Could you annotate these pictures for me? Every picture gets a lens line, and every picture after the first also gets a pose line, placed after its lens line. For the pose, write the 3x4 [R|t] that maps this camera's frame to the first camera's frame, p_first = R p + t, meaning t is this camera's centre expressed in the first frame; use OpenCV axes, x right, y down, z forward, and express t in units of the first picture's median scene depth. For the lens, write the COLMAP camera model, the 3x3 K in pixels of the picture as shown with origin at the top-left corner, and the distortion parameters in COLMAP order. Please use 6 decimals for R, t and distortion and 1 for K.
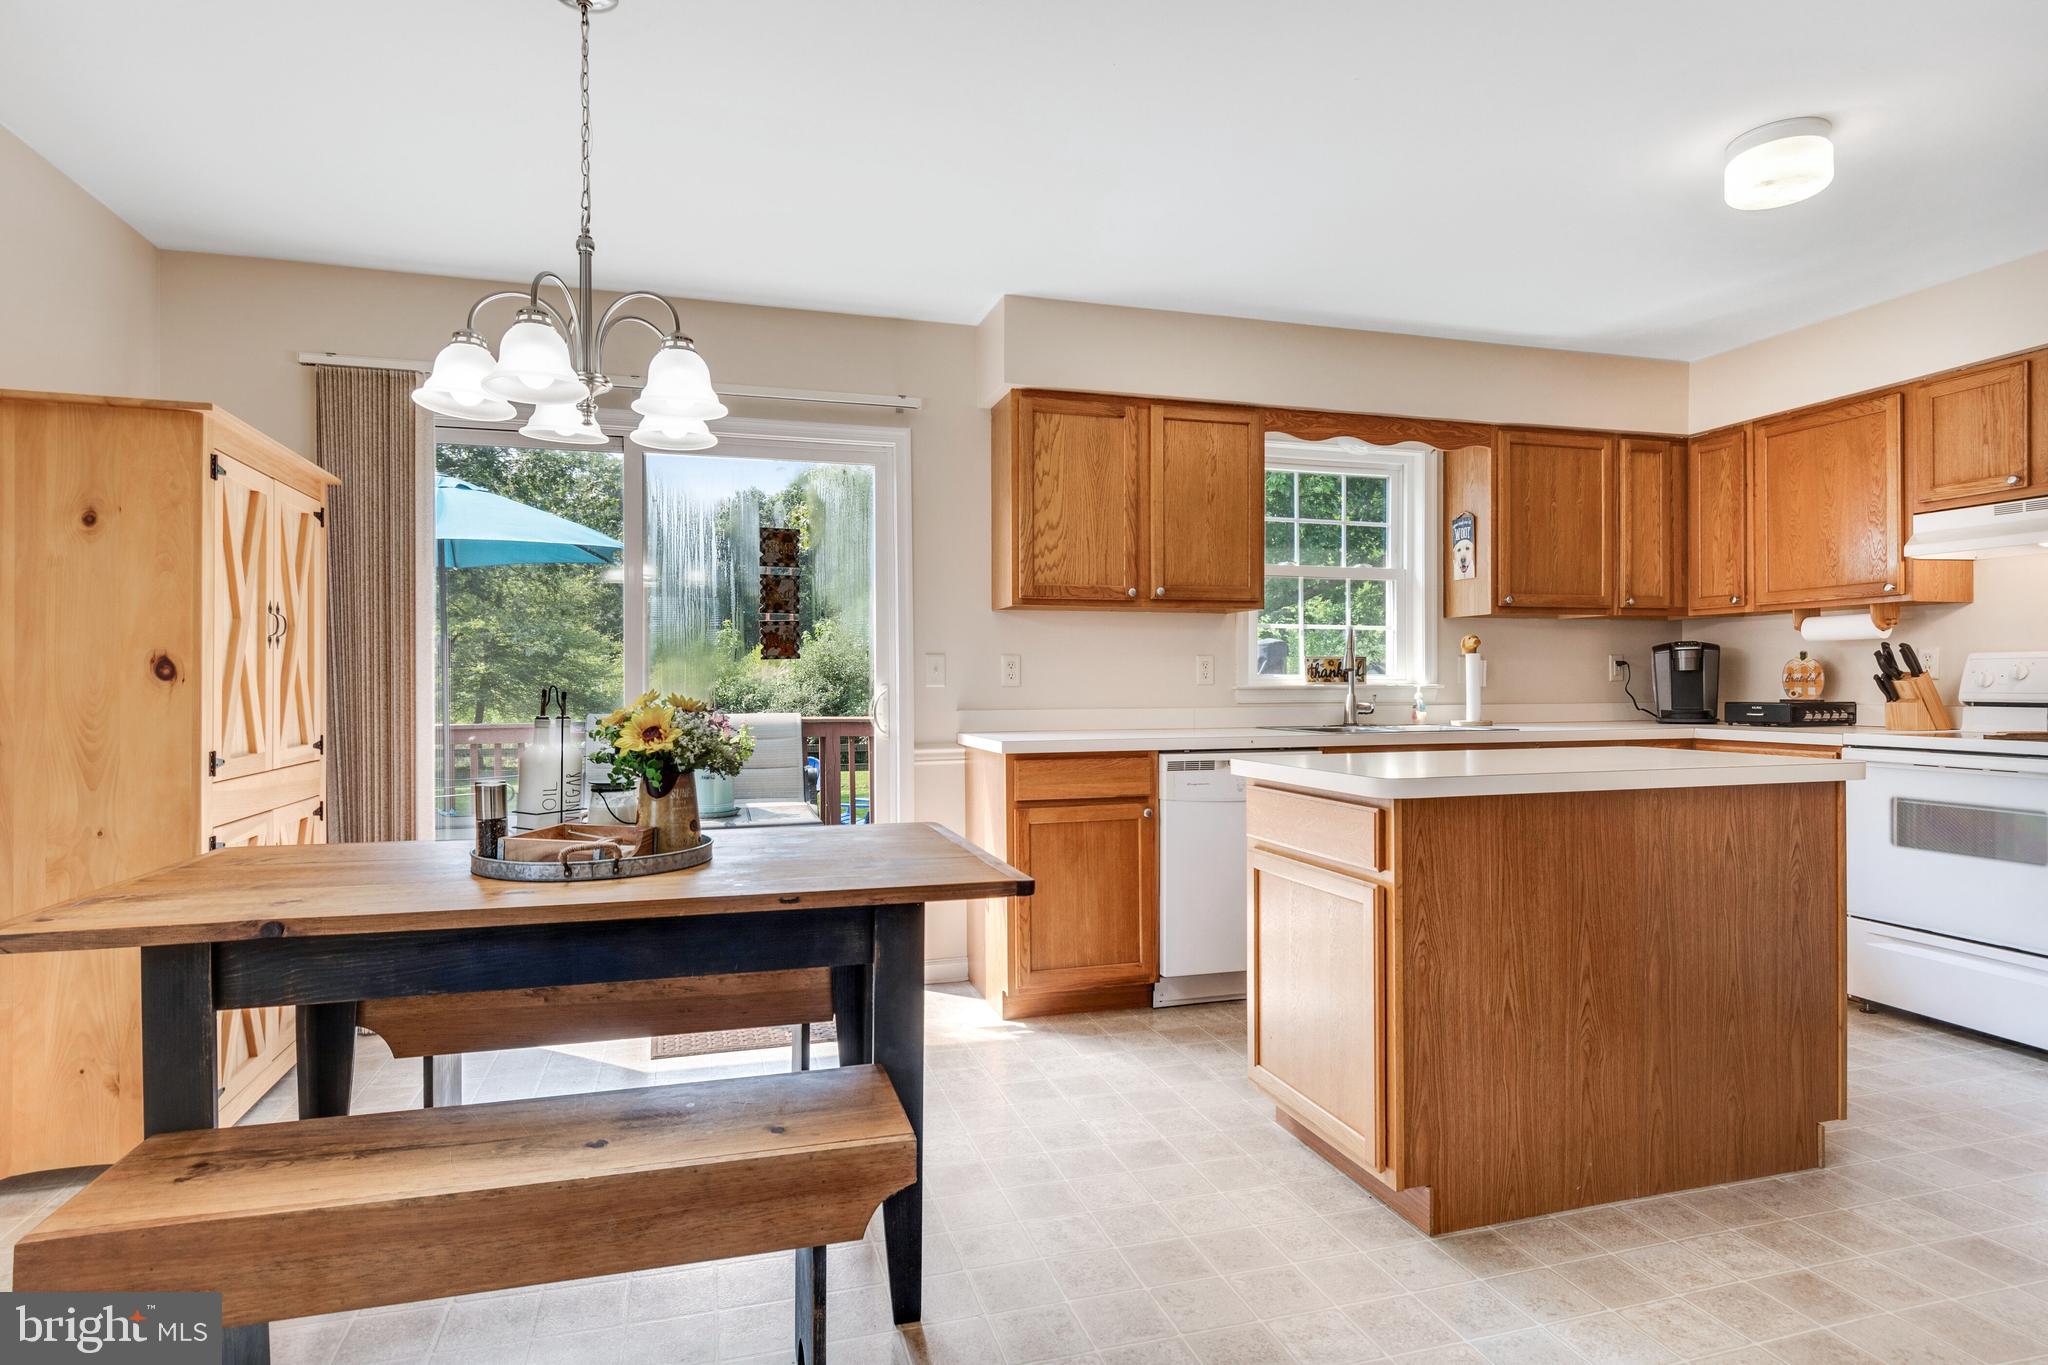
lens RADIAL K [[1088.1, 0, 1022.3], [0, 1088.1, 683.6], [0, 0, 1]] dist [0.017381, -0.018545]
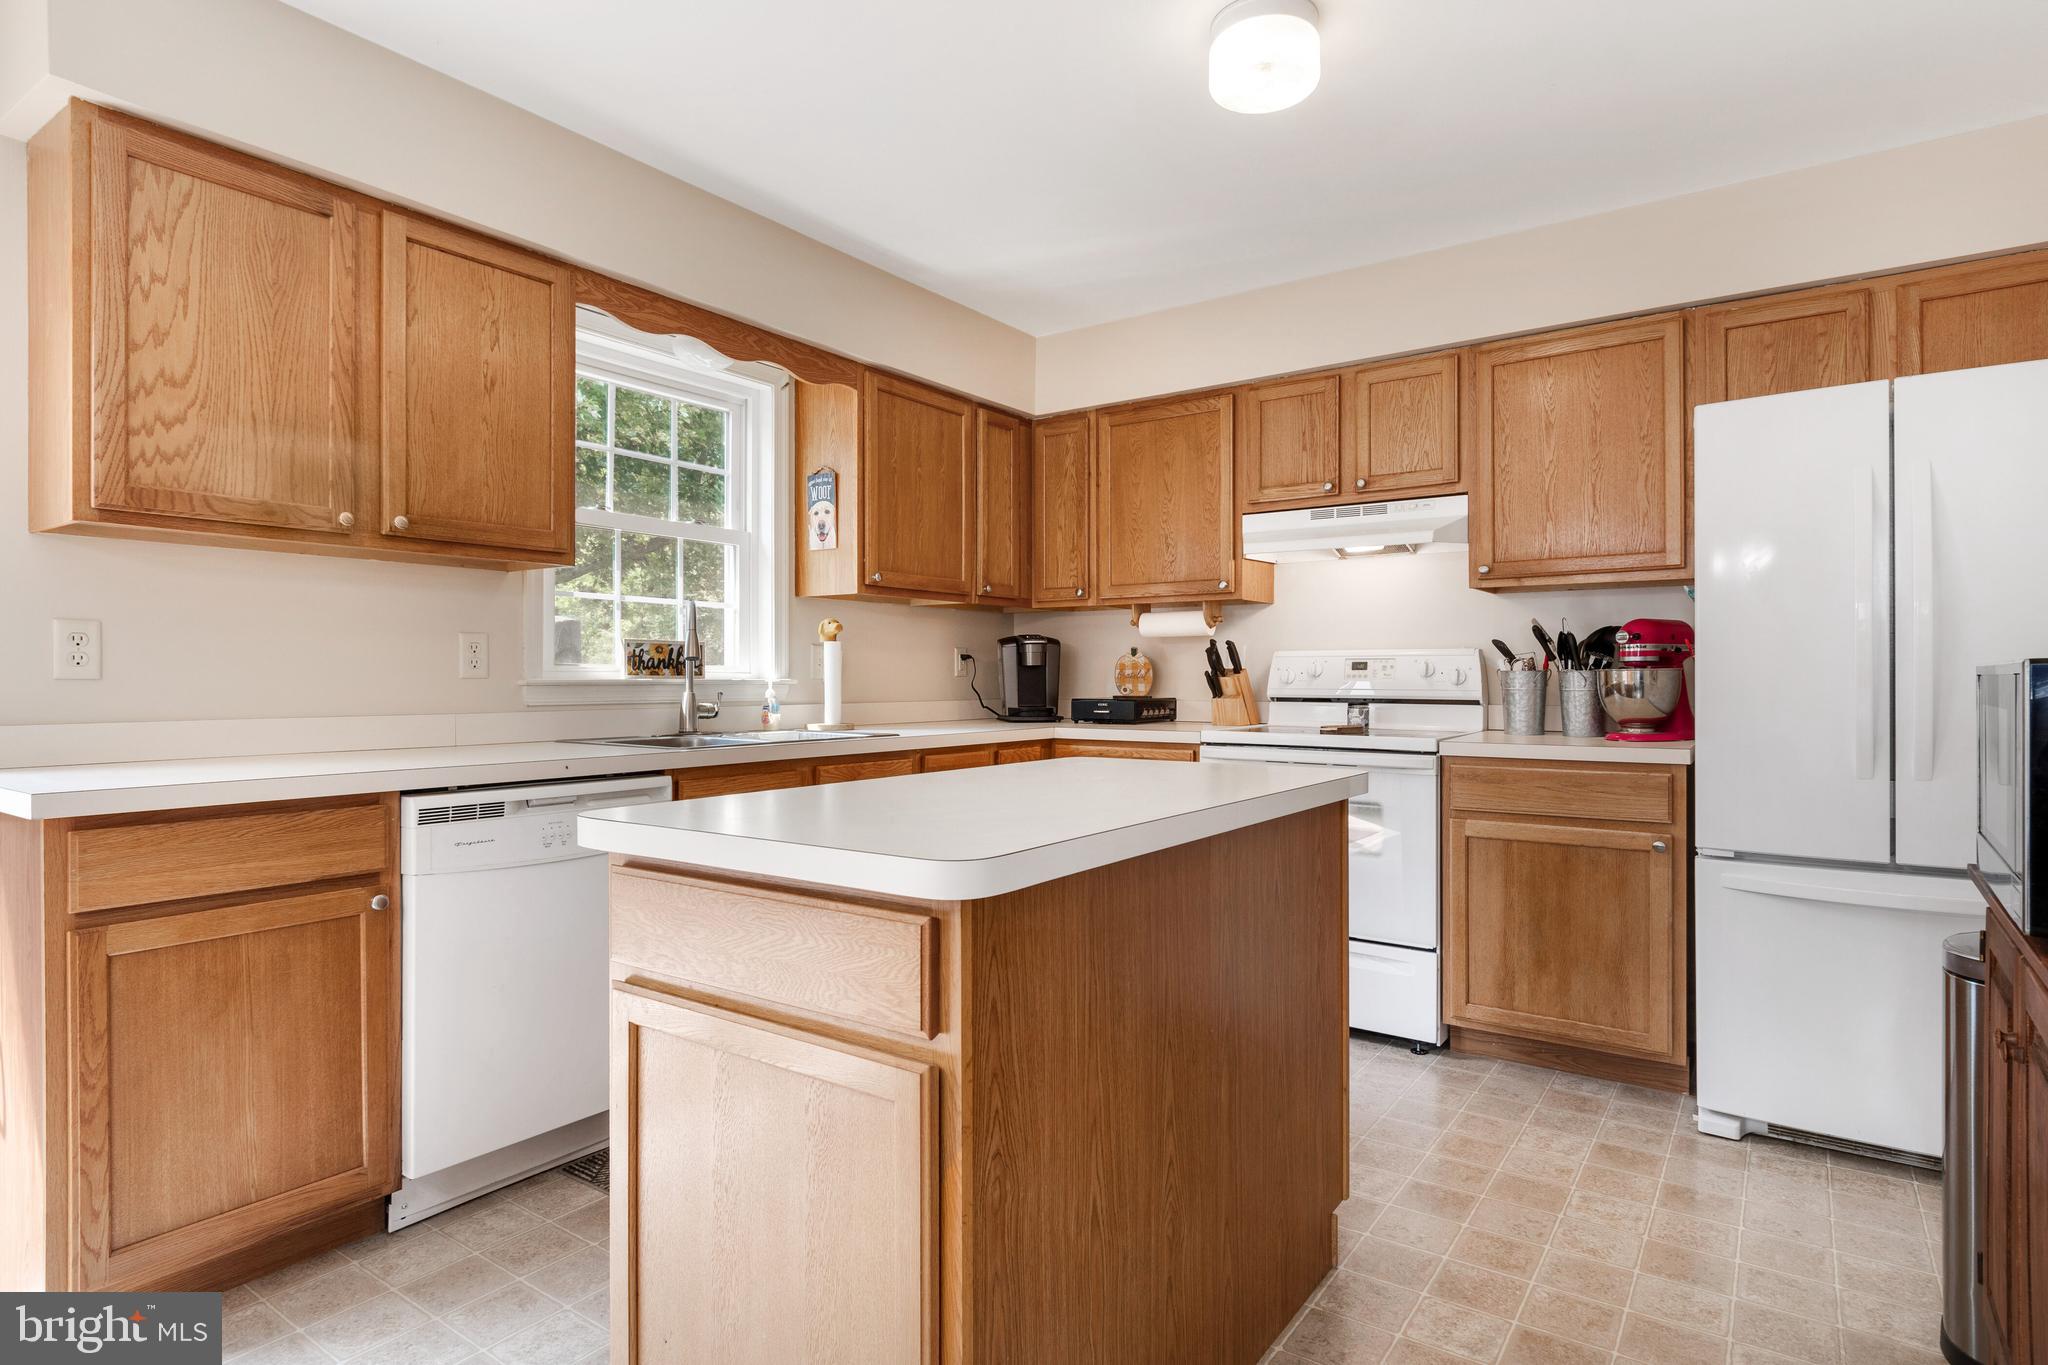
lens RADIAL K [[1088.1, 0, 1022.3], [0, 1088.1, 683.6], [0, 0, 1]] dist [0.017381, -0.018545]
pose [[0.784649, 0.001687, 0.619938, 0.021671], [-0.004178, 0.999988, 0.002567, 0.001350], [-0.619926, -0.004604, 0.784646, 0.302185]]
